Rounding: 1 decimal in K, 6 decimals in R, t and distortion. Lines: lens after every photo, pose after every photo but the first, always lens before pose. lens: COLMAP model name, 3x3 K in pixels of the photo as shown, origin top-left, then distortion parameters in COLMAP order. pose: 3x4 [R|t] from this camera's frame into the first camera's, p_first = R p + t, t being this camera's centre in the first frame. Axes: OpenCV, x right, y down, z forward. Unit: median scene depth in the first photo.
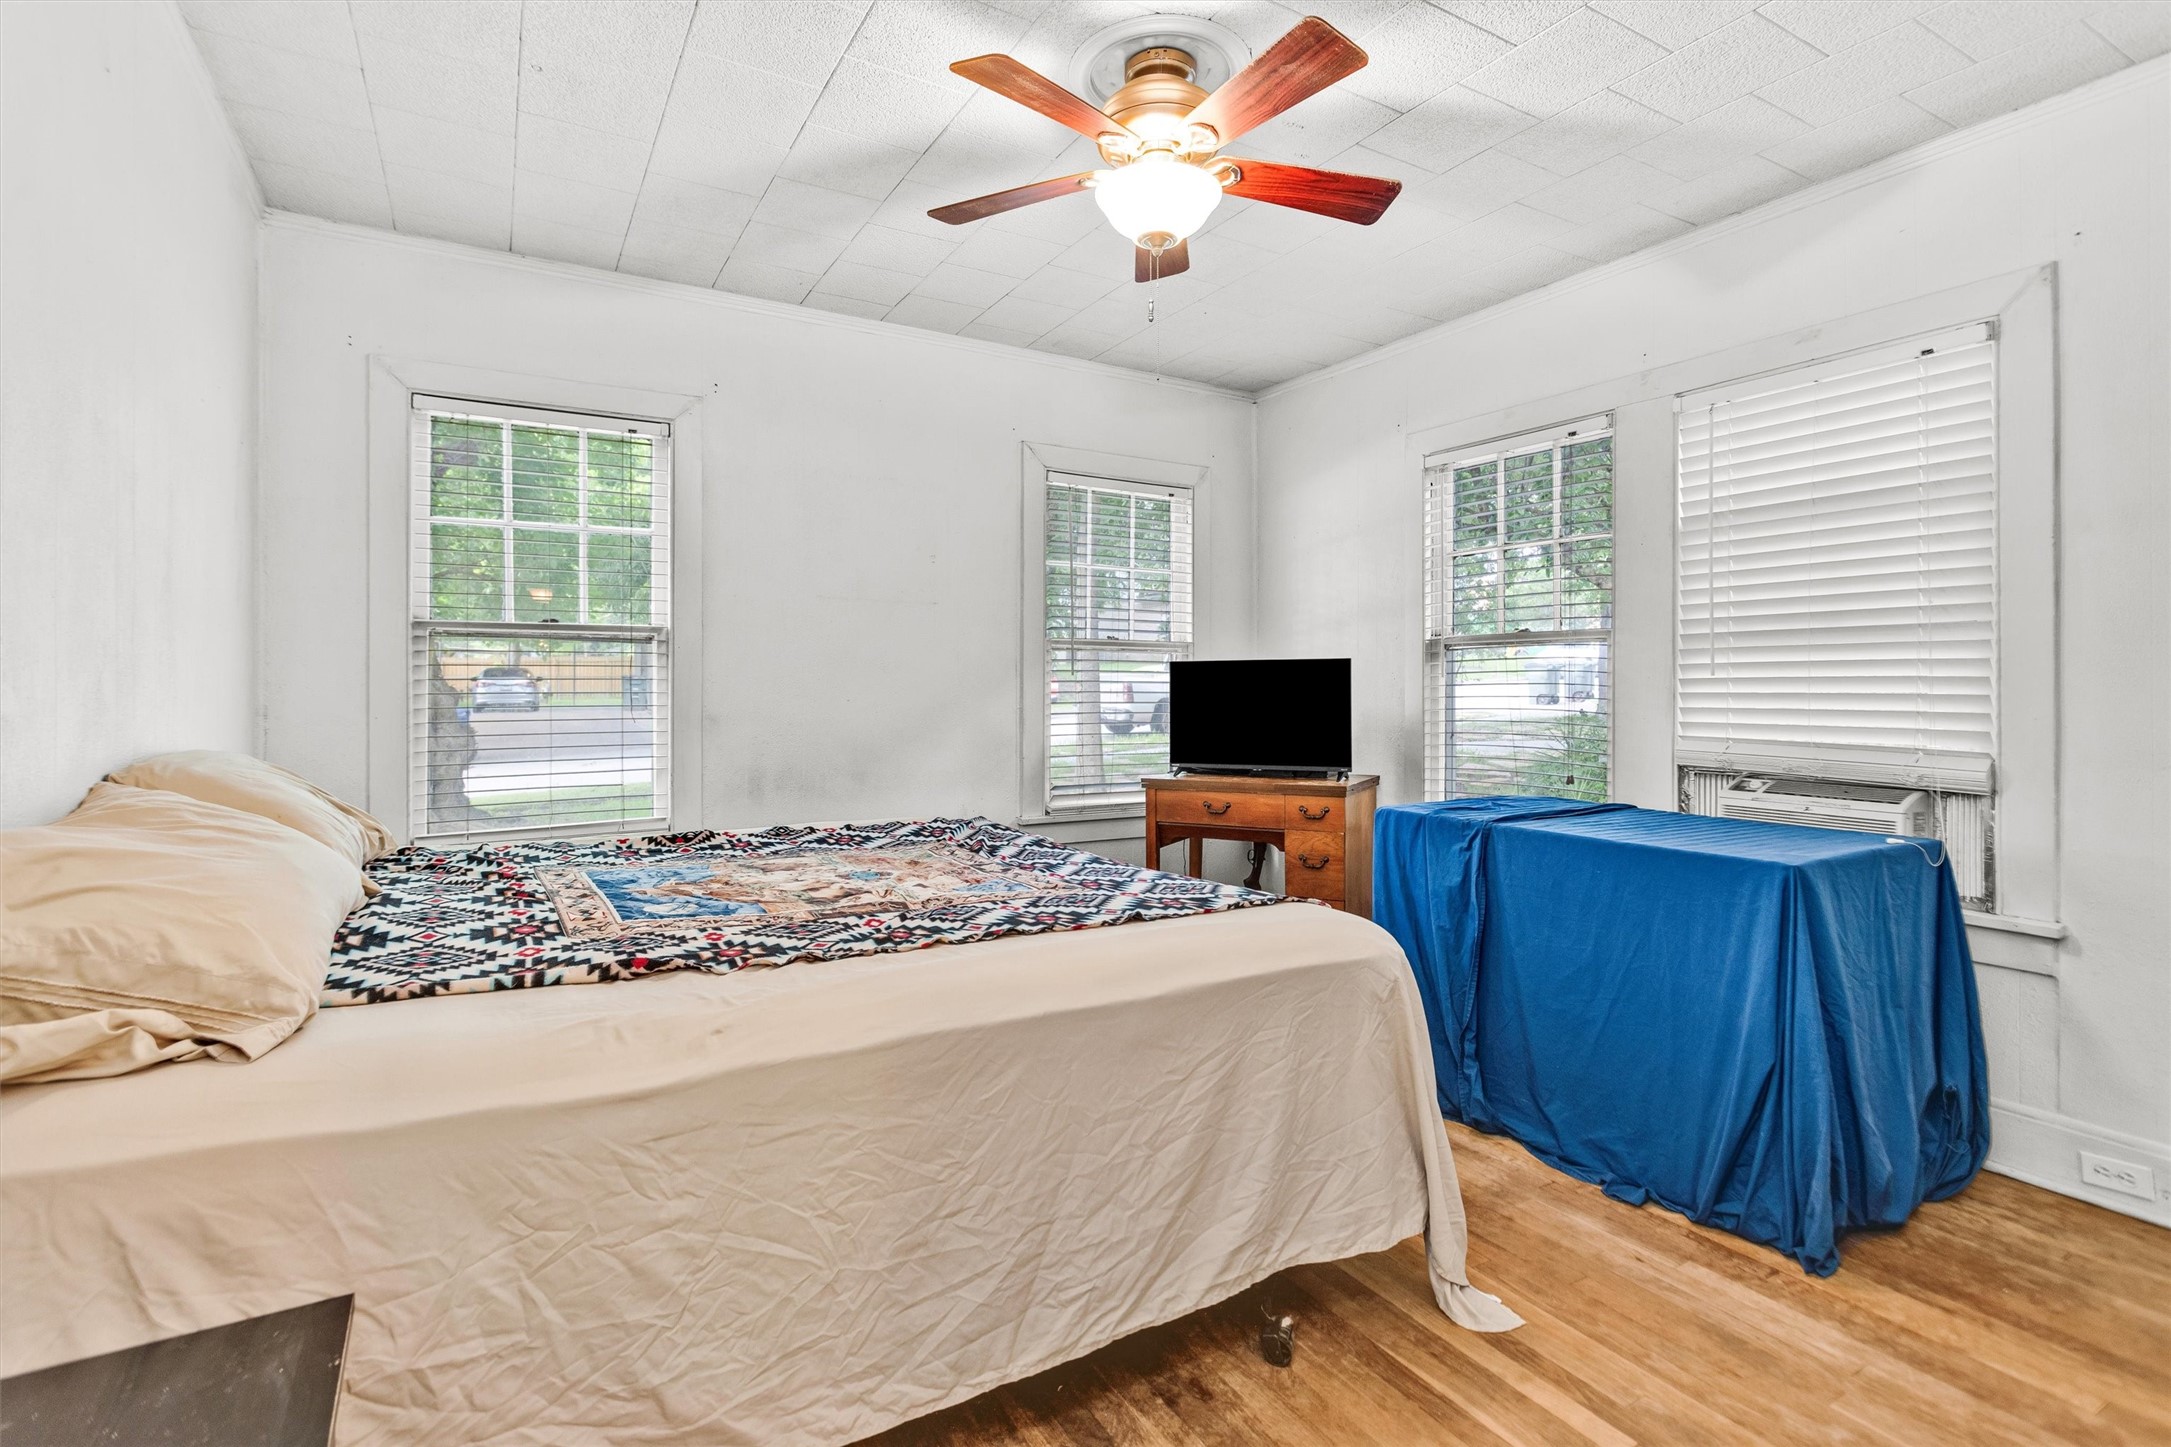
lens RADIAL K [[1023.3, 0, 1084.4], [0, 1023.3, 704.9], [0, 0, 1]] dist [-0.005110, 0.003509]
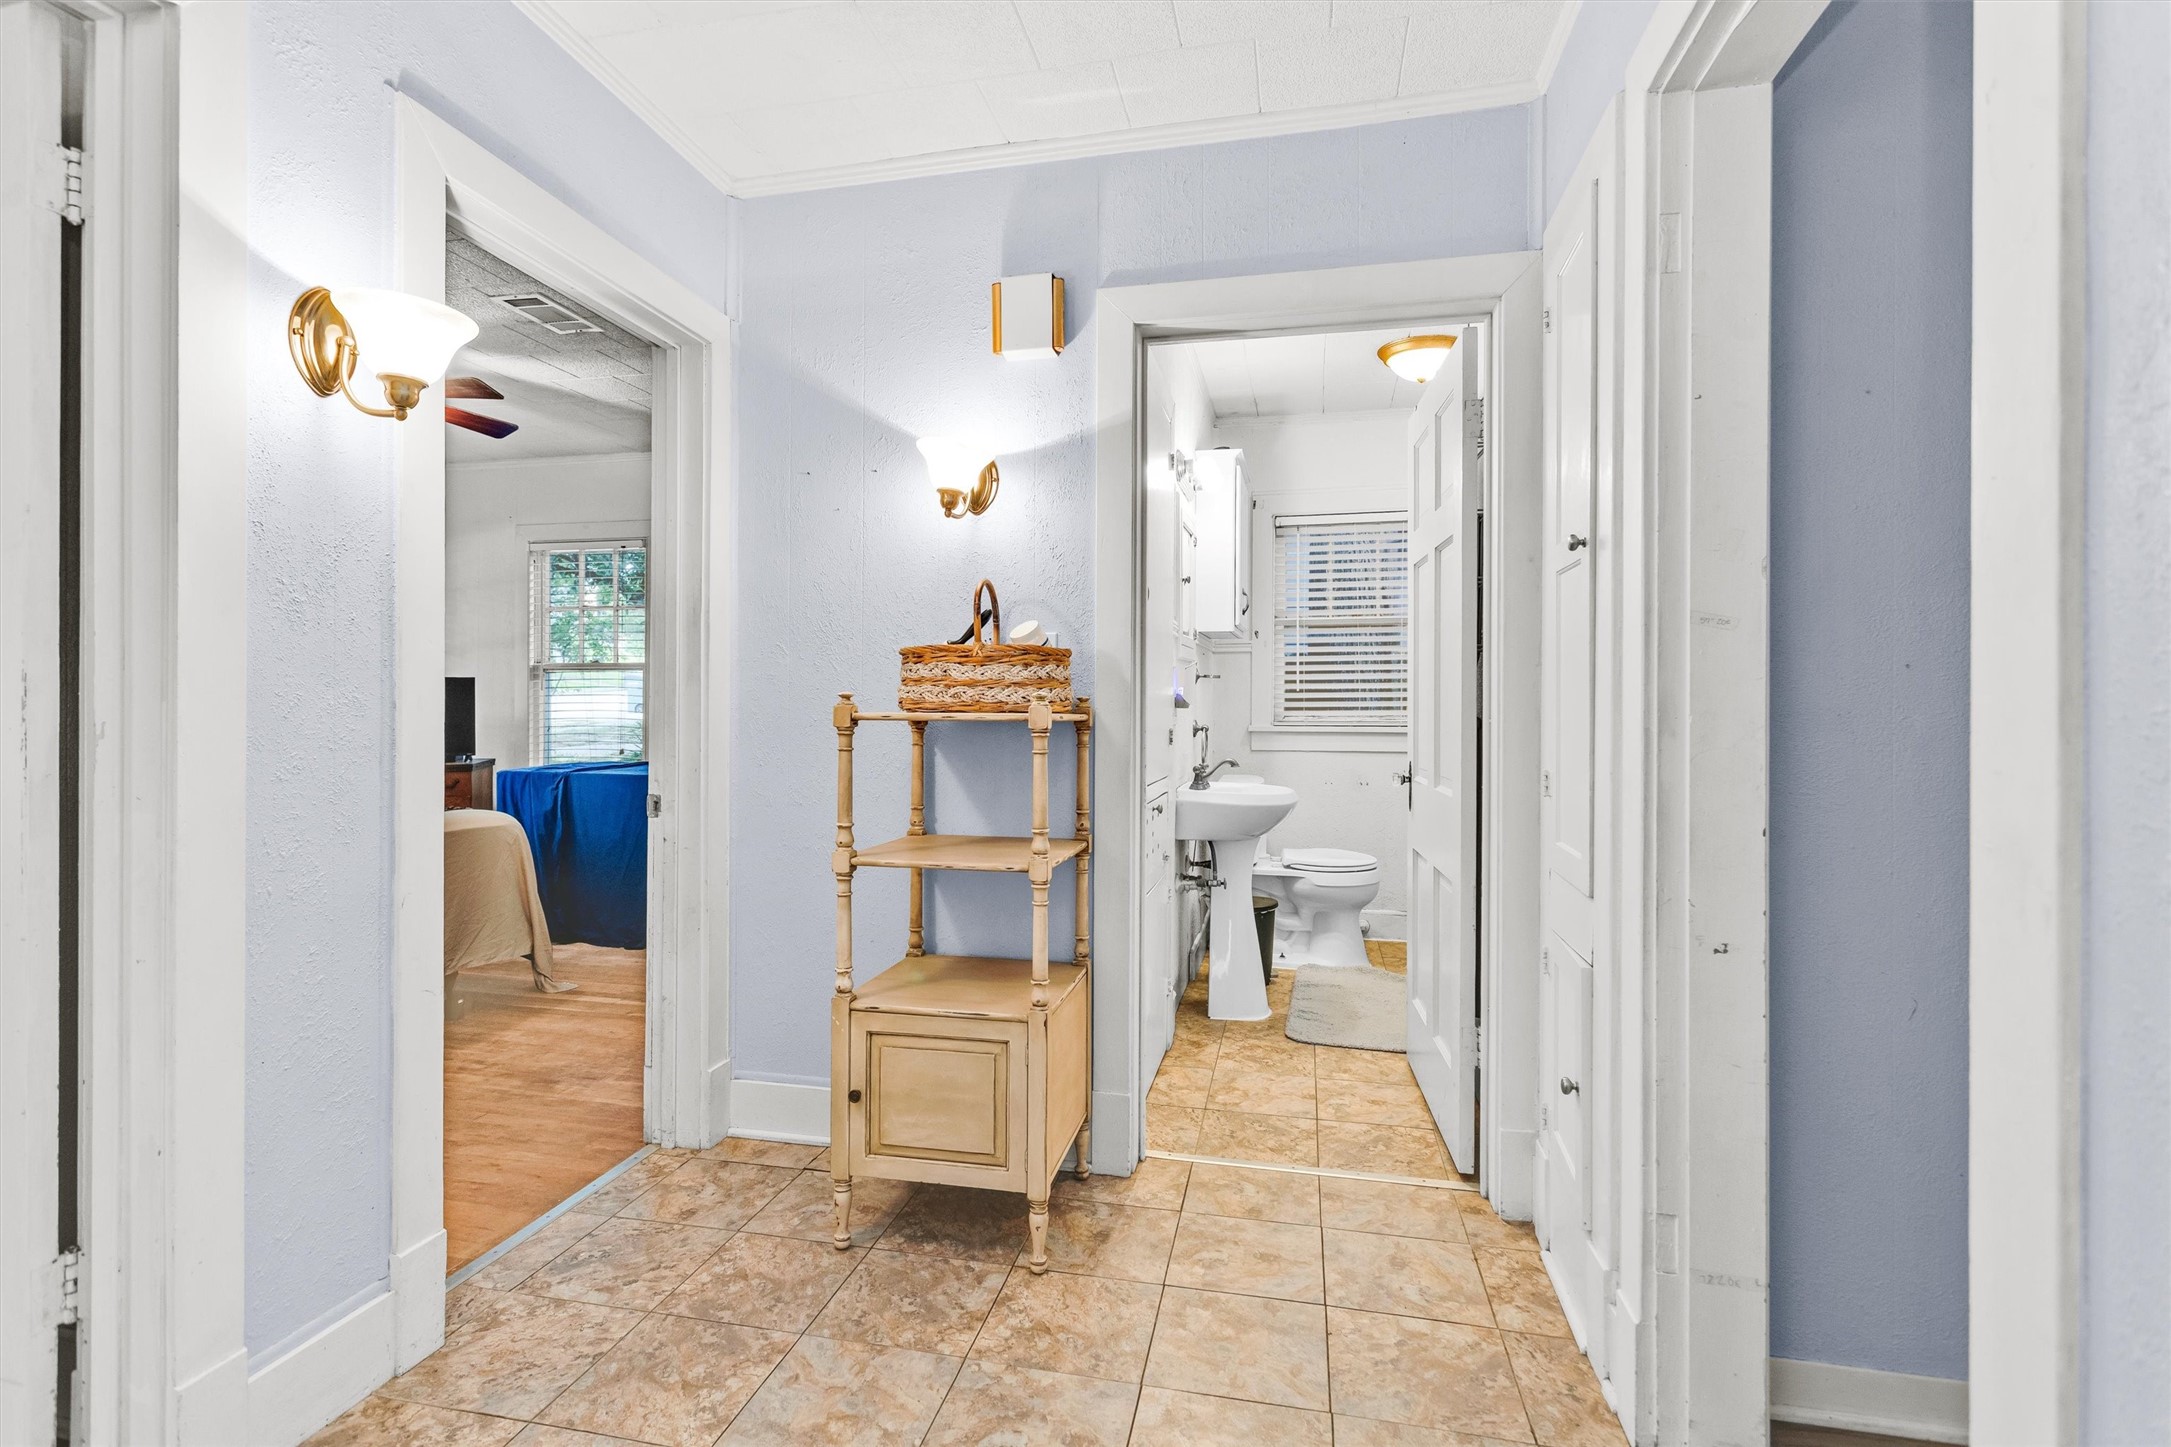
lens RADIAL K [[1023.3, 0, 1074.0], [0, 1023.3, 711.4], [0, 0, 1]] dist [-0.005110, 0.003509]
pose [[0.686544, 0.003192, 0.727082, -0.222186], [0.003957, 0.999959, -0.008126, 0.020323], [-0.727078, 0.008456, 0.686503, -0.648731]]
